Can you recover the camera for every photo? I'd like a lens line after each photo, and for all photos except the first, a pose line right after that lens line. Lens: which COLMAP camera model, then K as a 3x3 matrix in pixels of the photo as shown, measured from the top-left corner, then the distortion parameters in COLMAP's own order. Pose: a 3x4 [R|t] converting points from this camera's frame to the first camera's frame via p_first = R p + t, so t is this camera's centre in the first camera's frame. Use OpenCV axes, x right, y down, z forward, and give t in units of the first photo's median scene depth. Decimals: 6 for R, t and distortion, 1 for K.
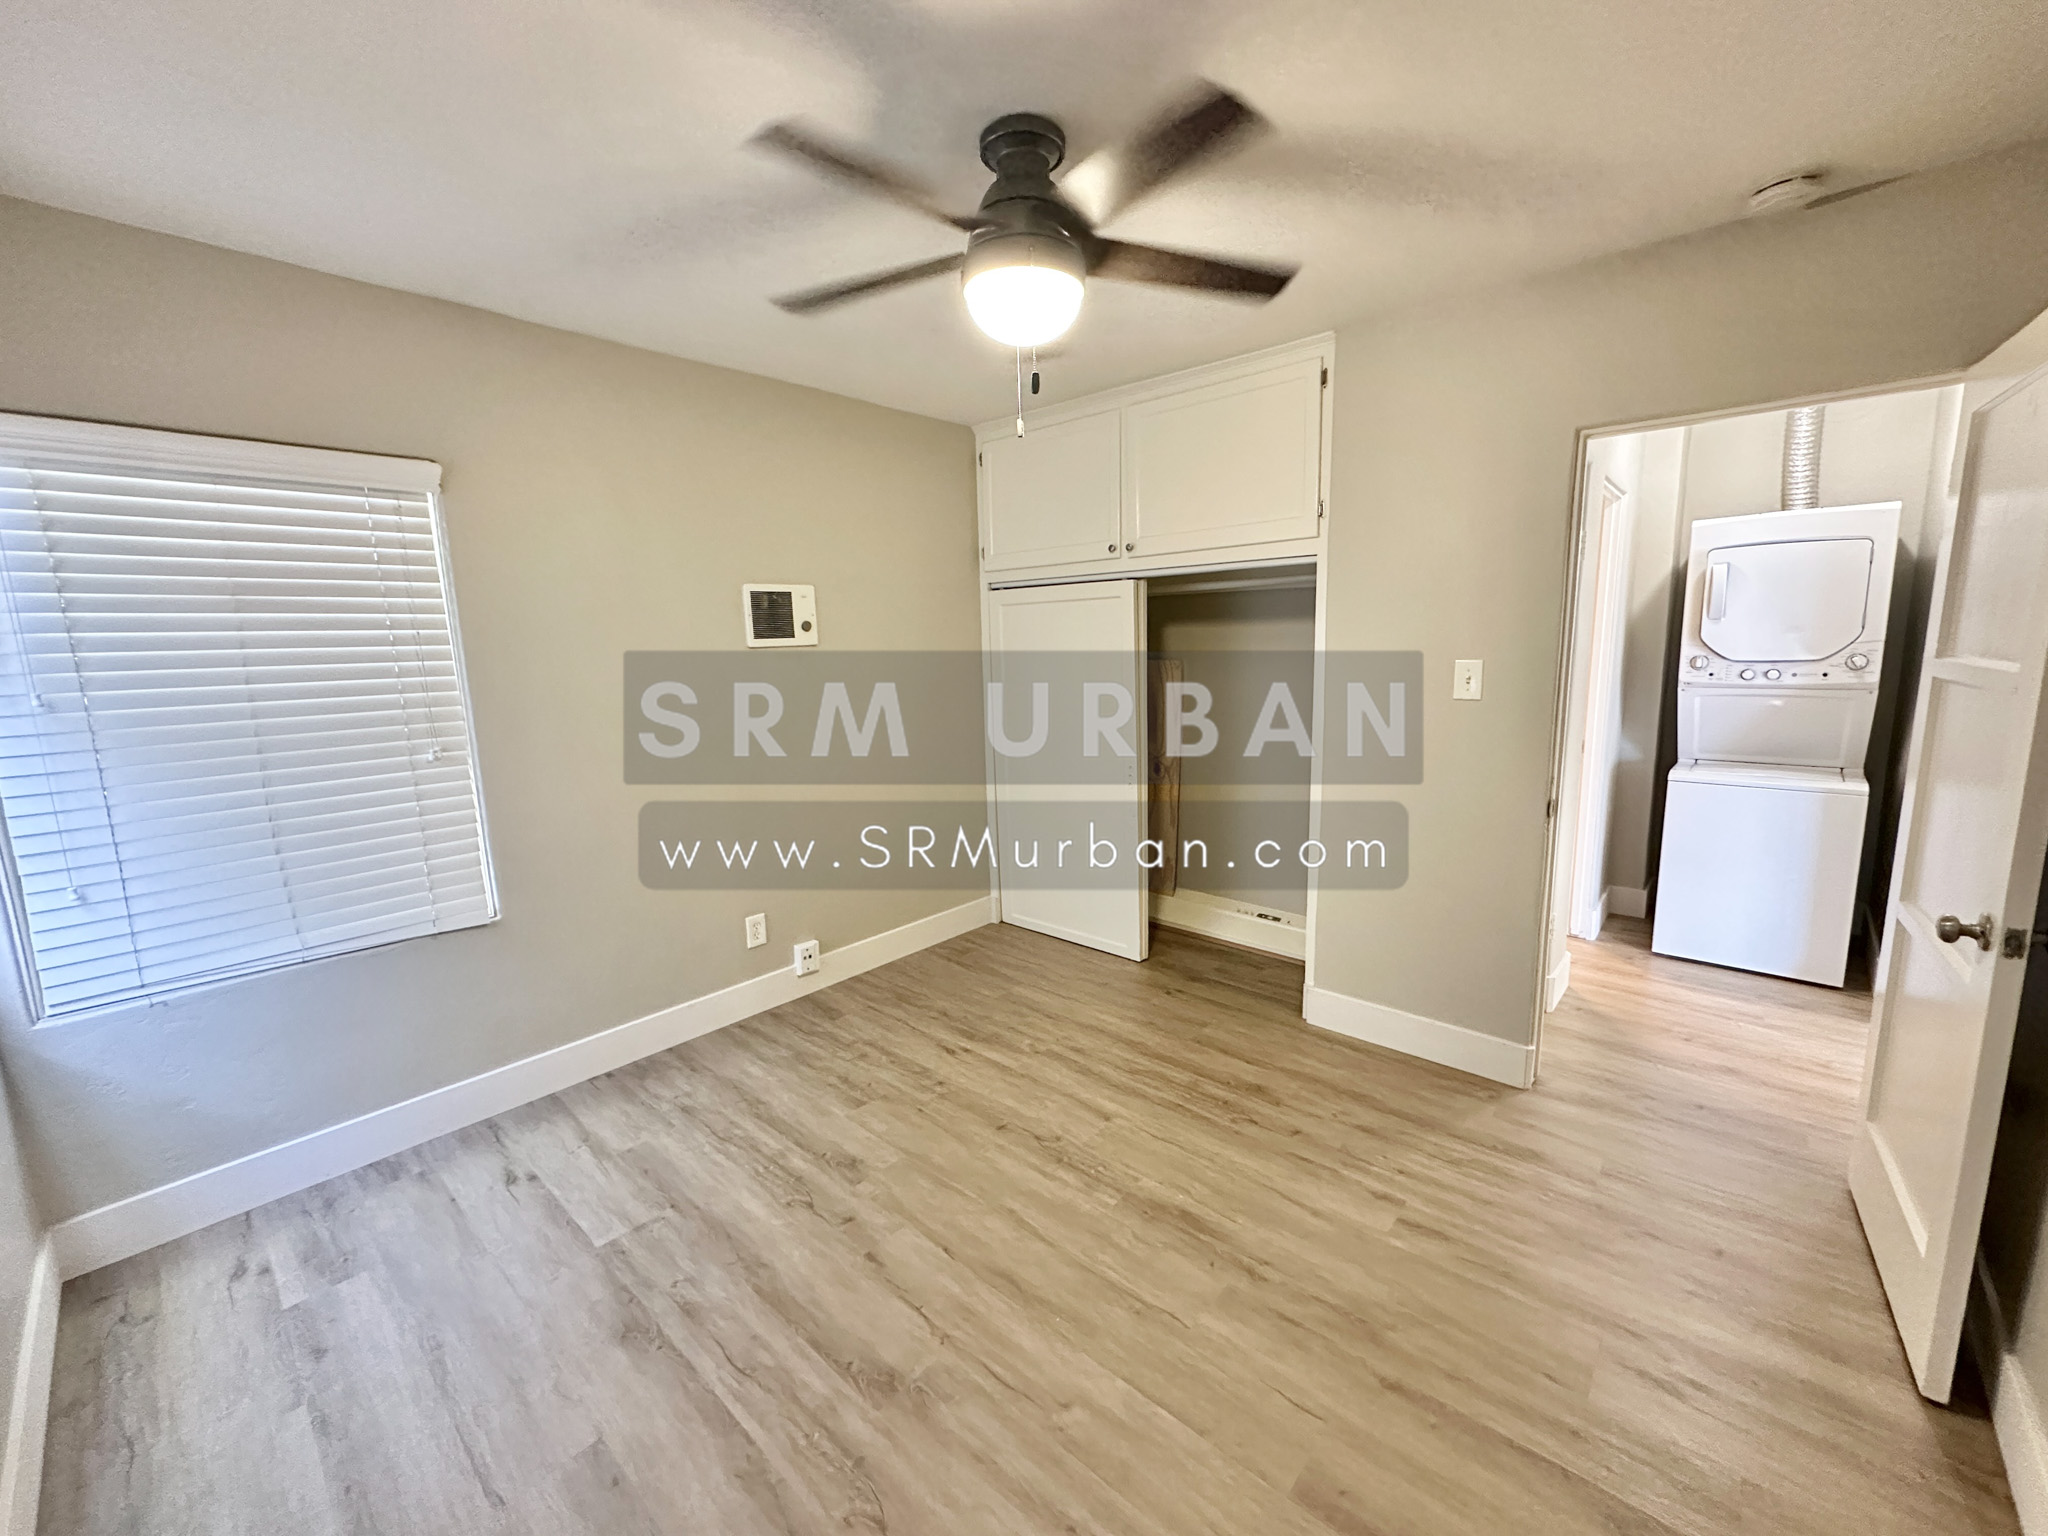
lens RADIAL K [[813.5, 0, 1023.9], [0, 813.5, 759.3], [0, 0, 1]] dist [-0.003711, 0.000974]
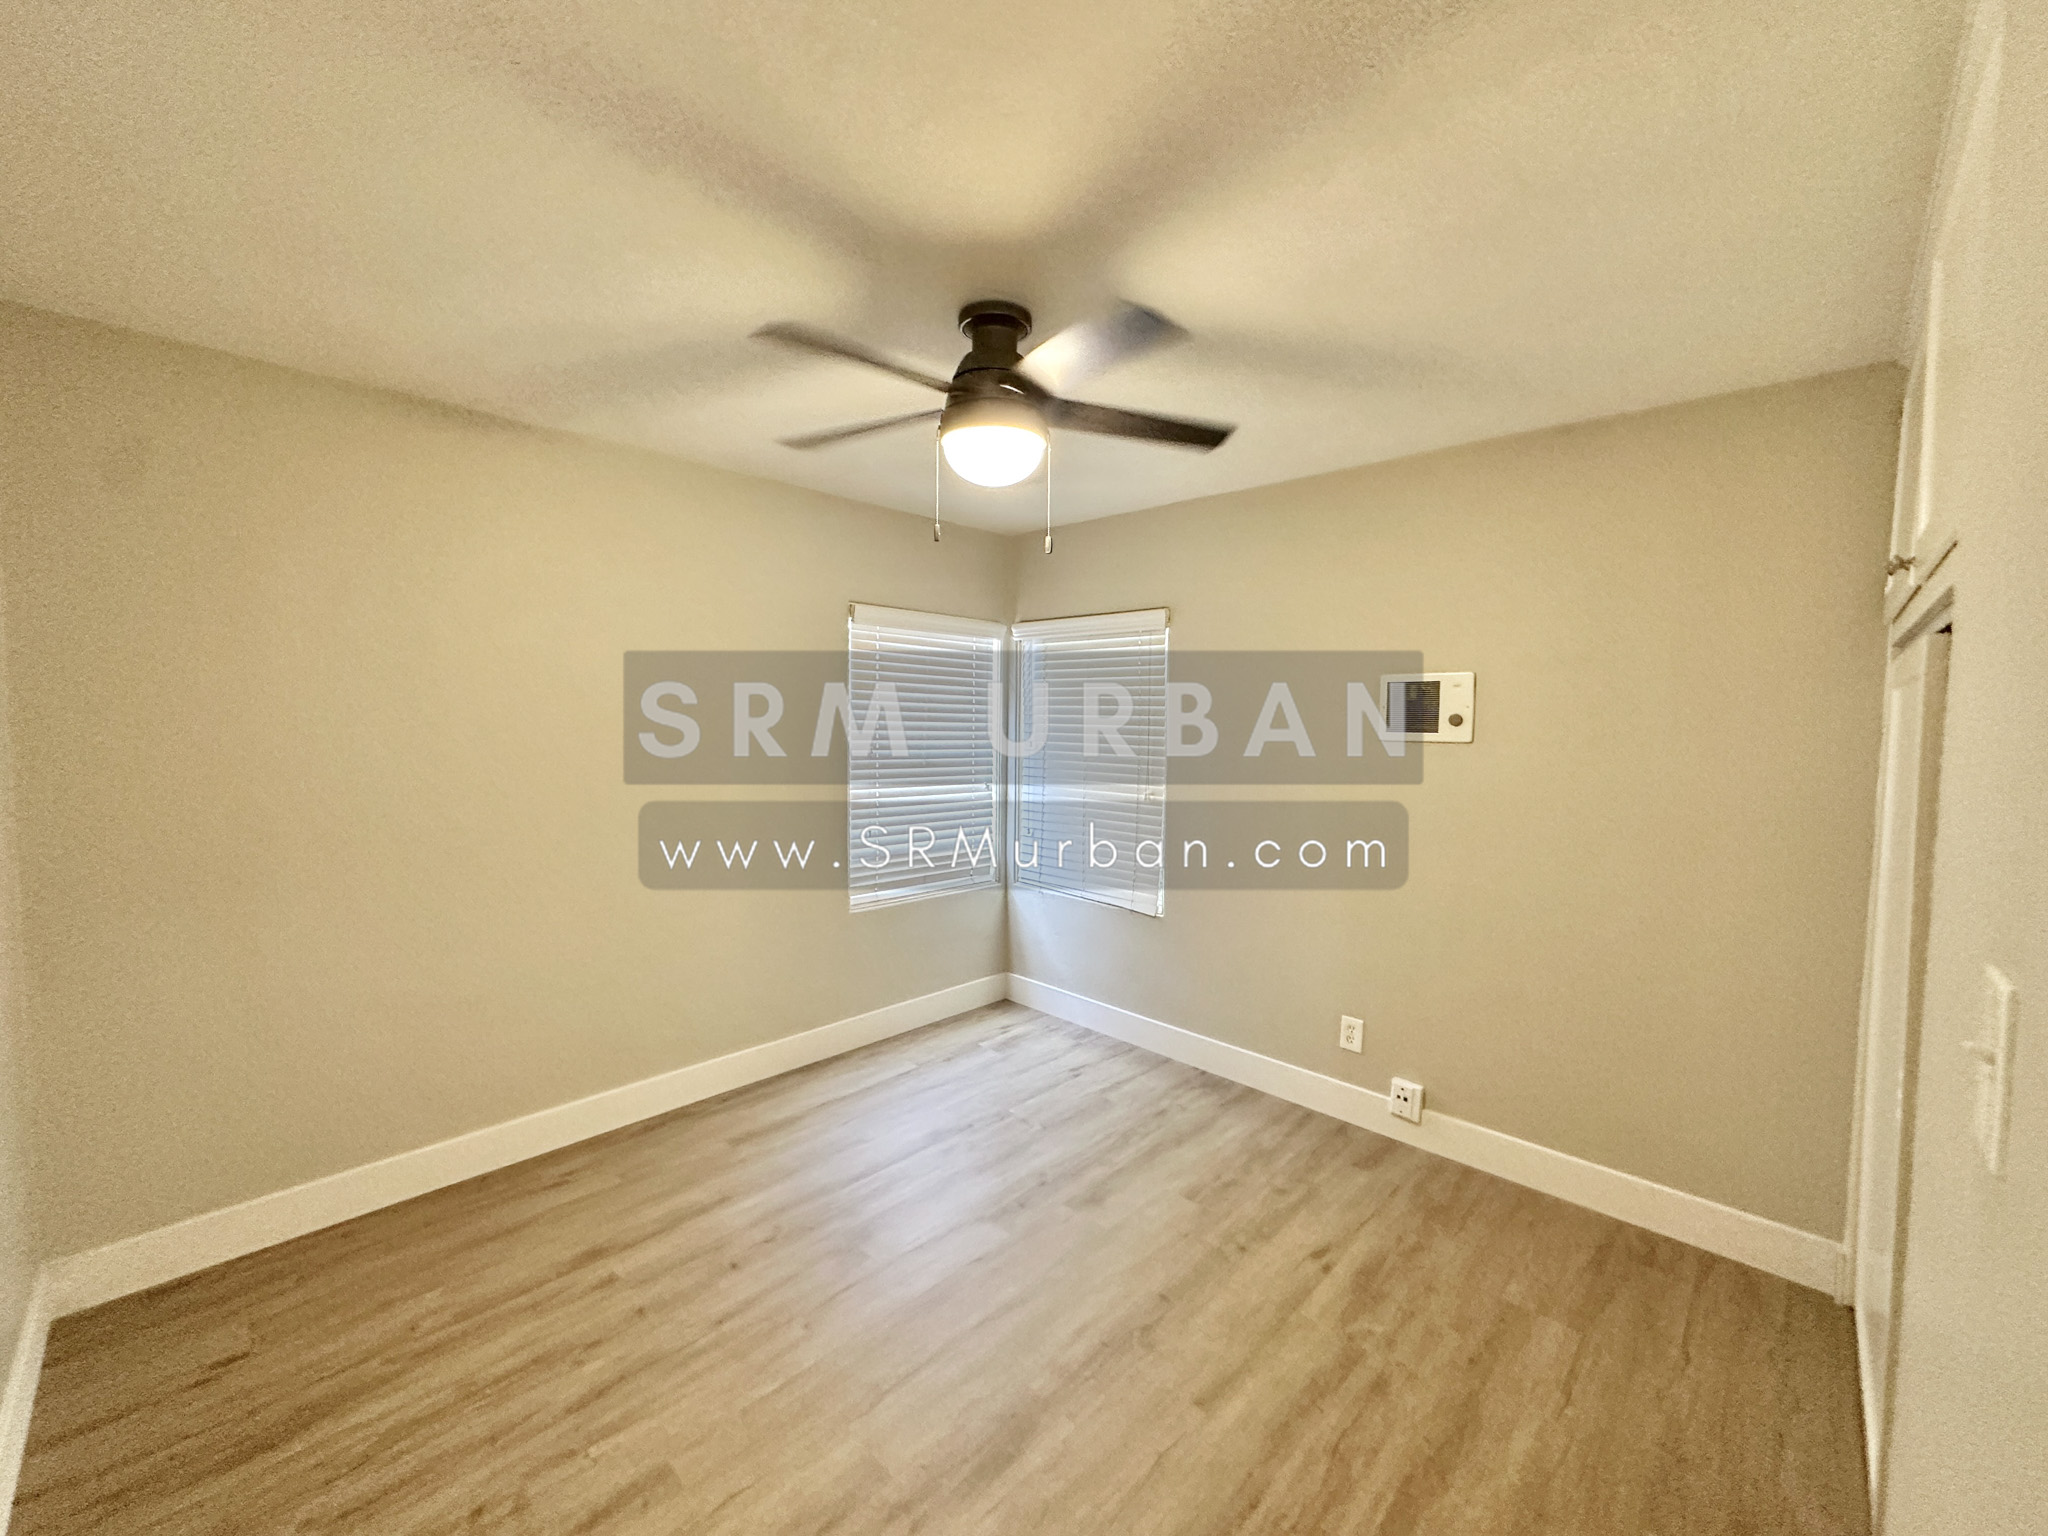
lens RADIAL K [[813.5, 0, 1023.7], [0, 813.5, 765.2], [0, 0, 1]] dist [-0.003711, 0.000974]
pose [[-0.038940, 0.085536, -0.995574, 0.696654], [-0.159877, 0.982961, 0.090705, -0.142871], [0.986369, 0.162702, -0.024602, 0.682957]]
